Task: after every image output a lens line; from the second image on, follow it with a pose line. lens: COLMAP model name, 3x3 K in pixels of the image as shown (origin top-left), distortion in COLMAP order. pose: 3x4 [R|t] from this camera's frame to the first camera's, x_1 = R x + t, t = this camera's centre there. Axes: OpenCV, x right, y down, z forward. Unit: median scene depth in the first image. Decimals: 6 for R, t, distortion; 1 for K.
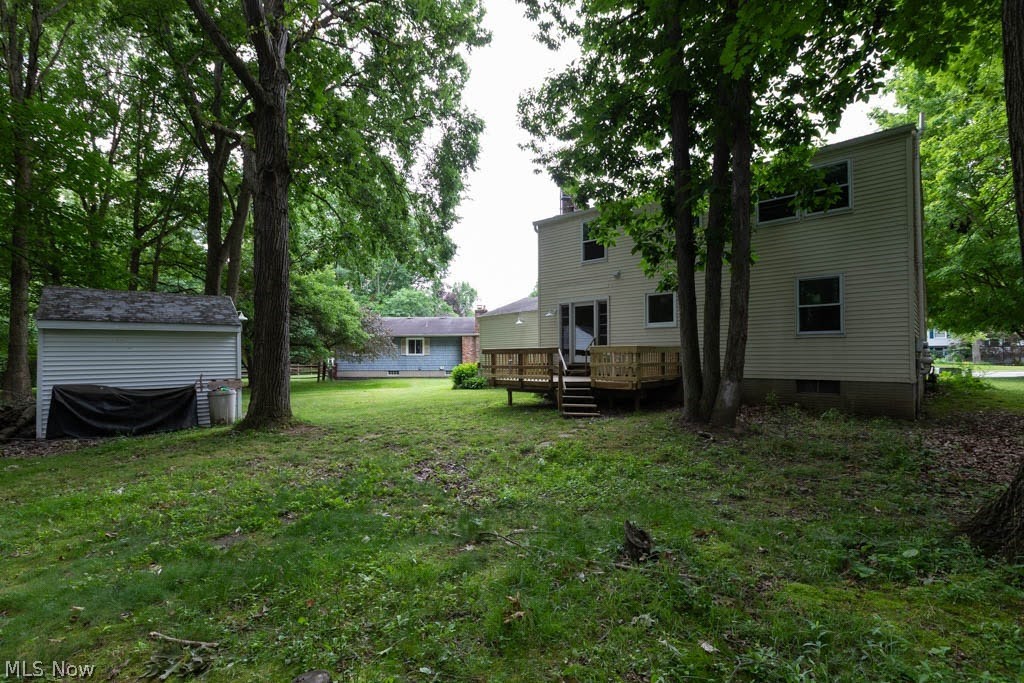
lens RADIAL K [[469.9, 0, 503.6], [0, 469.9, 346.9], [0, 0, 1]] dist [-0.001891, 0.000374]
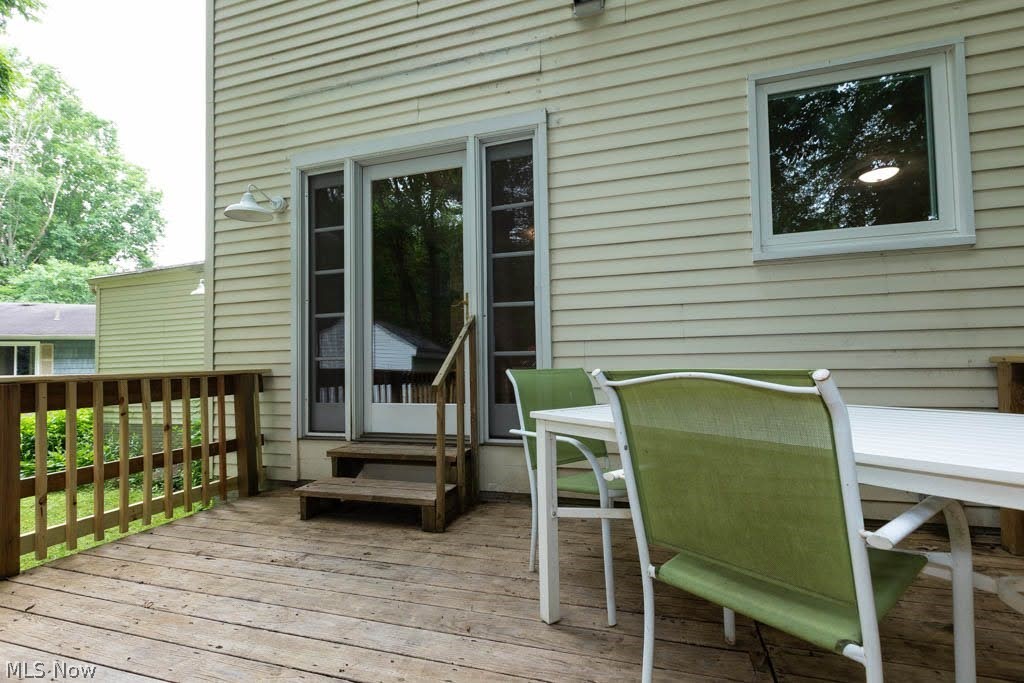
lens RADIAL K [[469.9, 0, 503.6], [0, 469.9, 346.9], [0, 0, 1]] dist [-0.001891, 0.000374]
pose [[0.903257, 0.009020, 0.429006, 0.117087], [0.003013, 0.999621, -0.027363, -0.000212], [-0.429090, 0.026008, 0.902887, 0.798862]]
